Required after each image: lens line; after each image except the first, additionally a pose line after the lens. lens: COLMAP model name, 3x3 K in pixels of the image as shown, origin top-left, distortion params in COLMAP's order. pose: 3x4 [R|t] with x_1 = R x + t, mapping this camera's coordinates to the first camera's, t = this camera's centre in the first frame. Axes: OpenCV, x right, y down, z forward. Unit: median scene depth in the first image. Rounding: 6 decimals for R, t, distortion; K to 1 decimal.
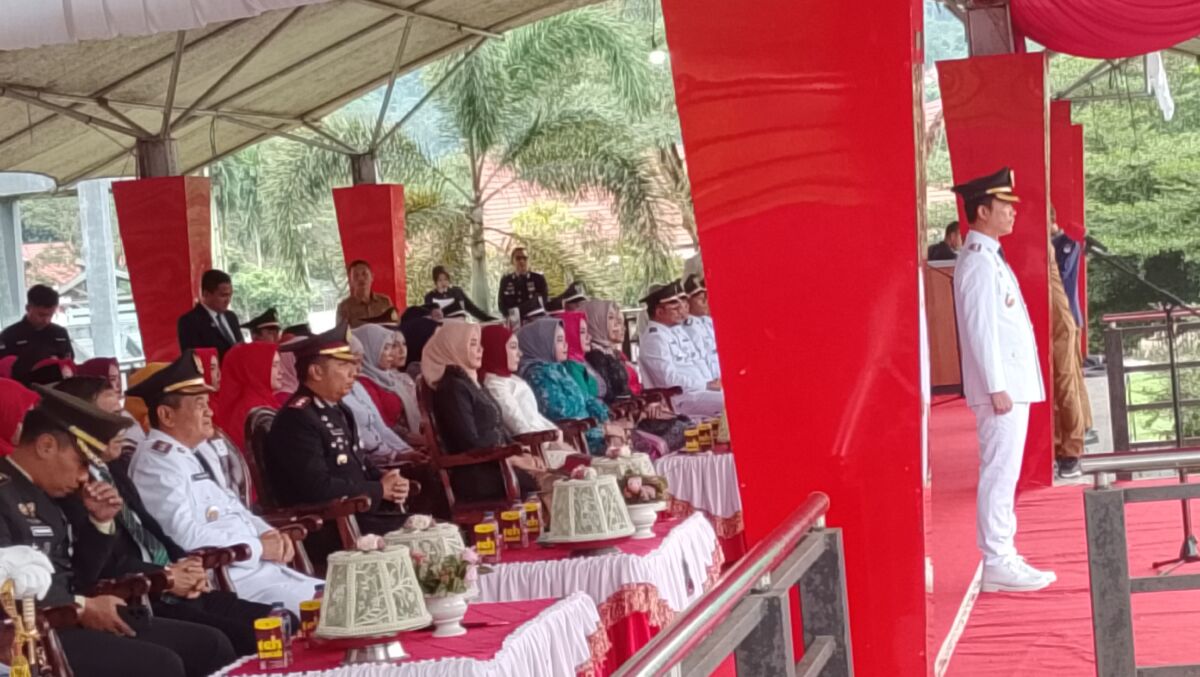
lens RADIAL K [[1916.5, 0, 600.0], [0, 1916.5, 338.5], [0, 0, 1]] dist [0.044698, 0.173680]
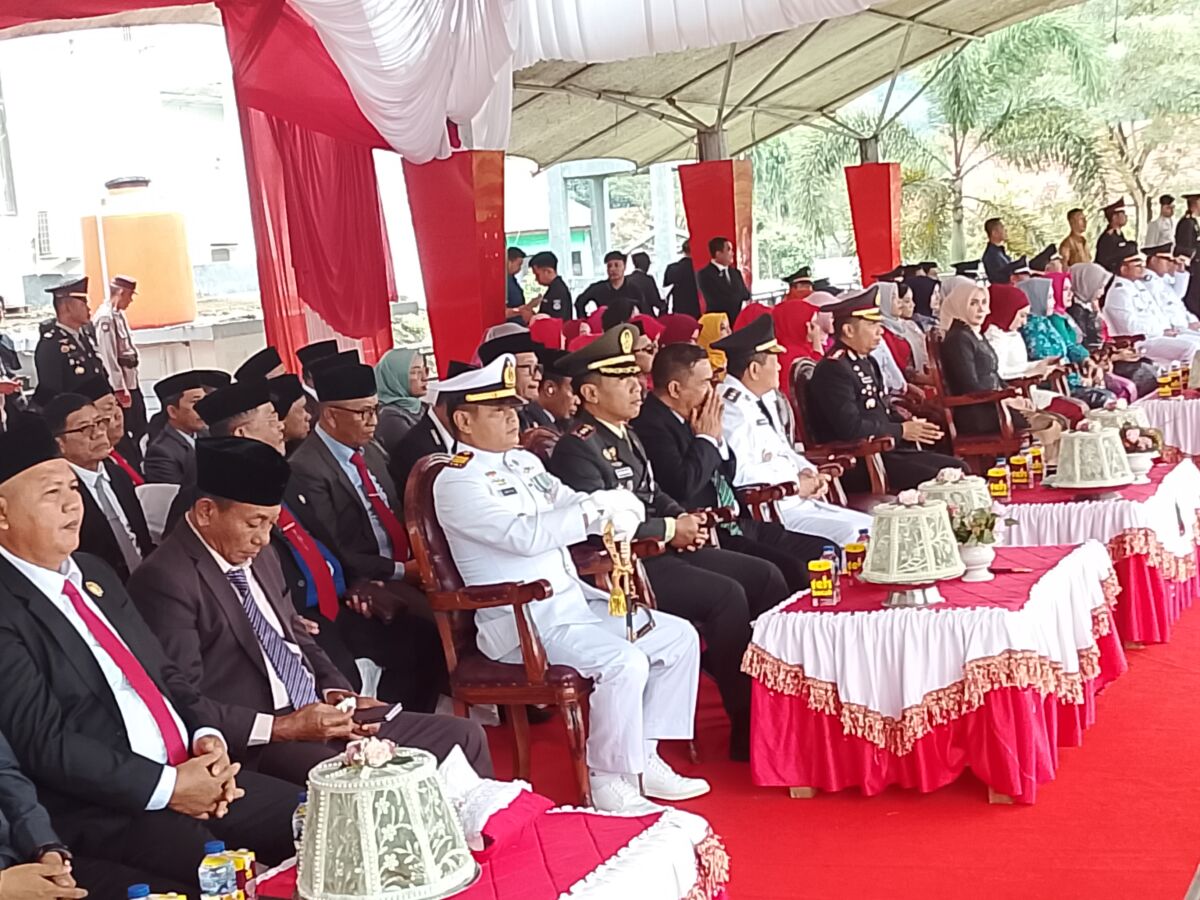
lens RADIAL K [[1739.4, 0, 600.0], [0, 1739.4, 450.0], [0, 0, 1]] dist [0.037600, 0.106465]
pose [[0.954784, 0.036838, -0.295010, 0.043732], [-0.014082, 0.996783, 0.078895, 0.016371], [0.296967, -0.071173, 0.952232, -0.127916]]
